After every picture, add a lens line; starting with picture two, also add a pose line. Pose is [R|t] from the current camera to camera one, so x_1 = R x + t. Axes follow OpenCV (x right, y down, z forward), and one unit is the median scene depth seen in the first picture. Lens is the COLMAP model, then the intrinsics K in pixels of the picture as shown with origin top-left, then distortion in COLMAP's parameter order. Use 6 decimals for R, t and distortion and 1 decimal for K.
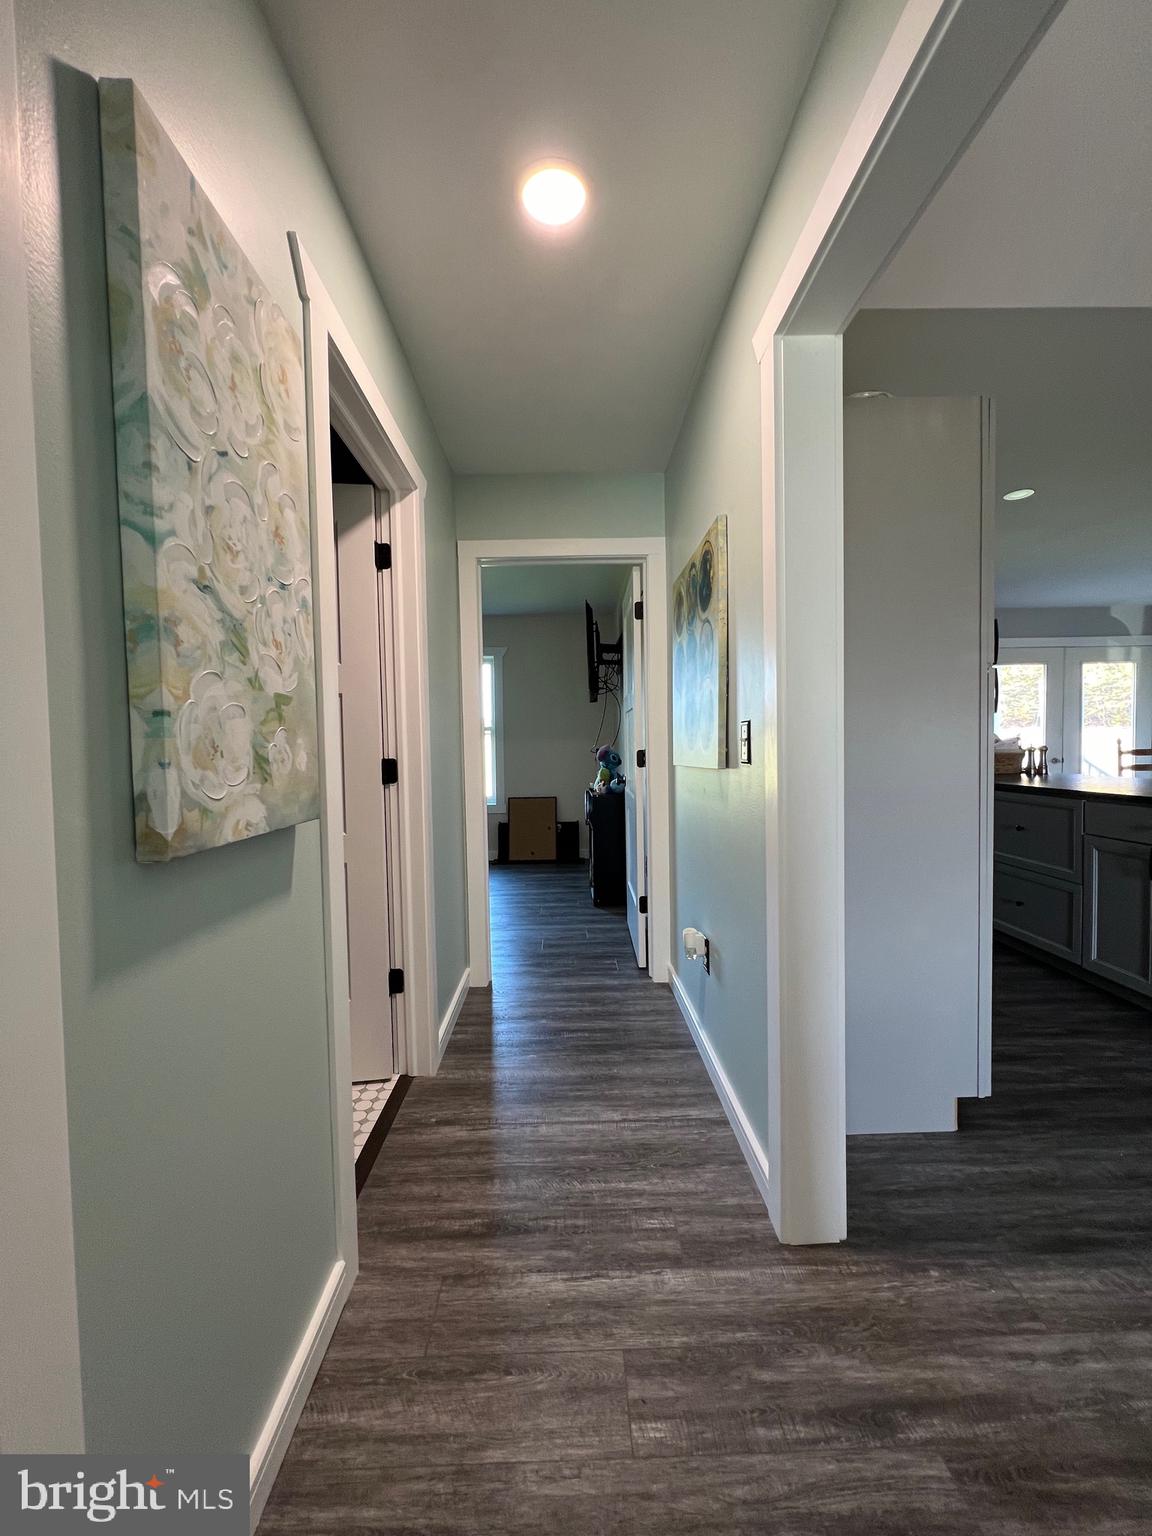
lens RADIAL K [[607.9, 0, 576.0], [0, 607.9, 768.0], [0, 0, 1]] dist [-0.002124, 0.000218]
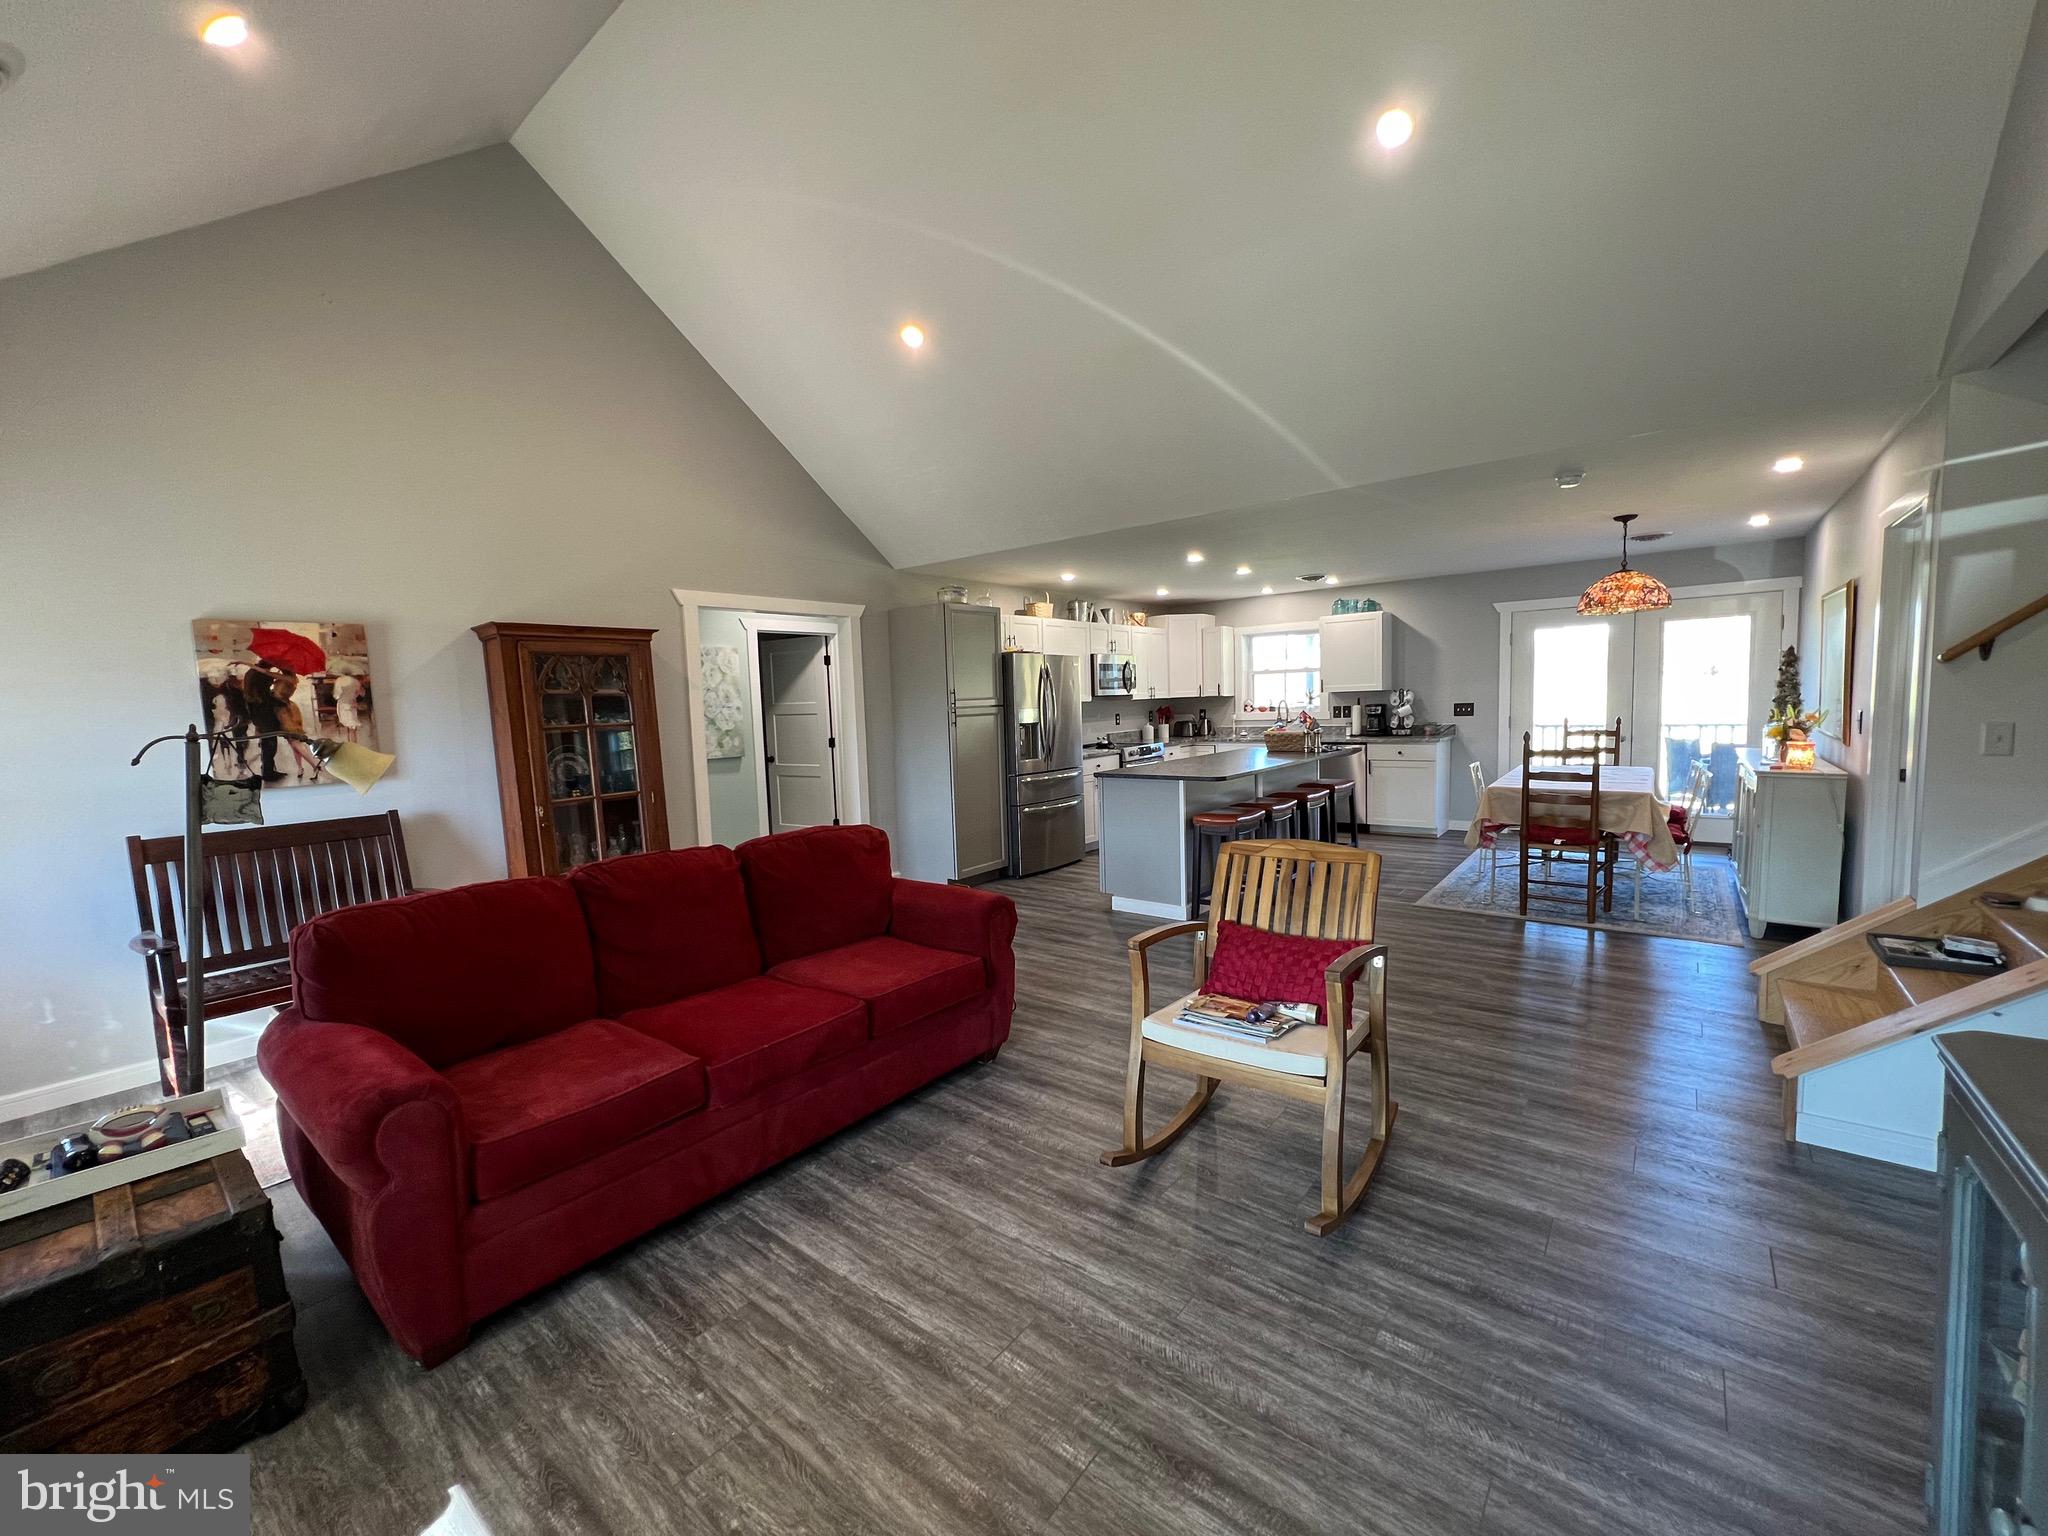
lens RADIAL K [[819.9, 0, 1024.0], [0, 819.9, 768.0], [0, 0, 1]] dist [-0.002971, 0.000530]
pose [[0.777074, 0.042766, -0.627955, 3.476170], [-0.005103, 0.998084, 0.061658, -0.149532], [0.629389, -0.044709, 0.775804, -1.646462]]
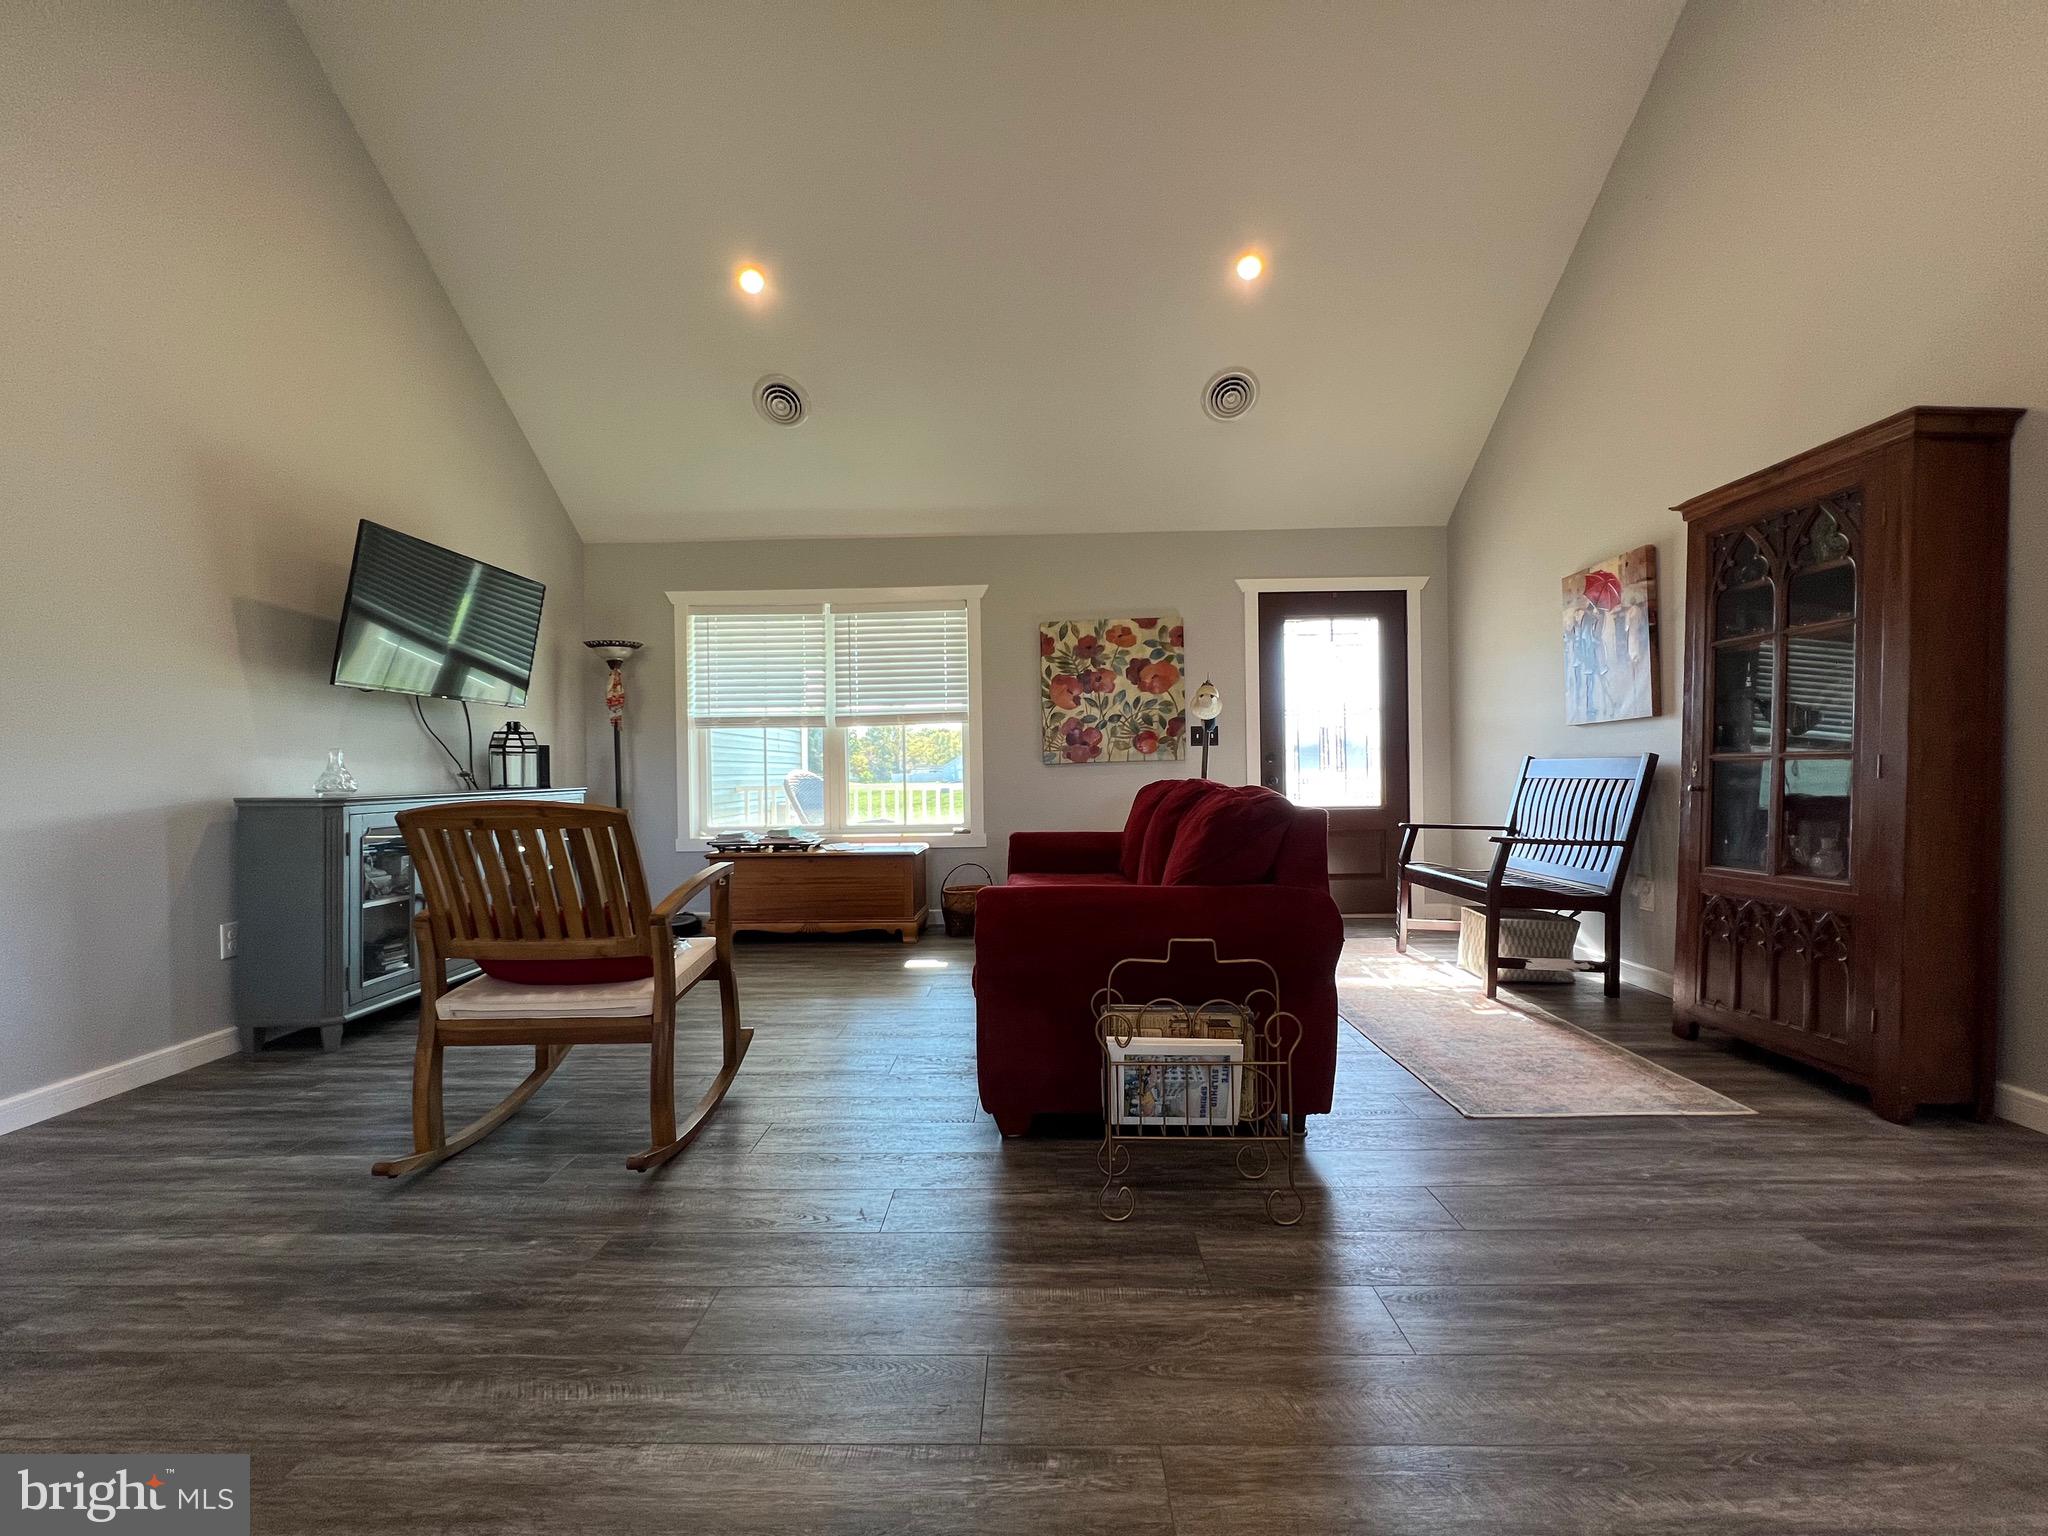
lens RADIAL K [[814.3, 0, 1027.7], [0, 814.3, 771.8], [0, 0, 1]] dist [-0.003843, -0.000105]
pose [[-0.999123, 0.033161, 0.025579, 2.022167], [0.034141, 0.998661, 0.038874, 0.050870], [-0.024255, 0.039713, -0.998917, 1.273172]]
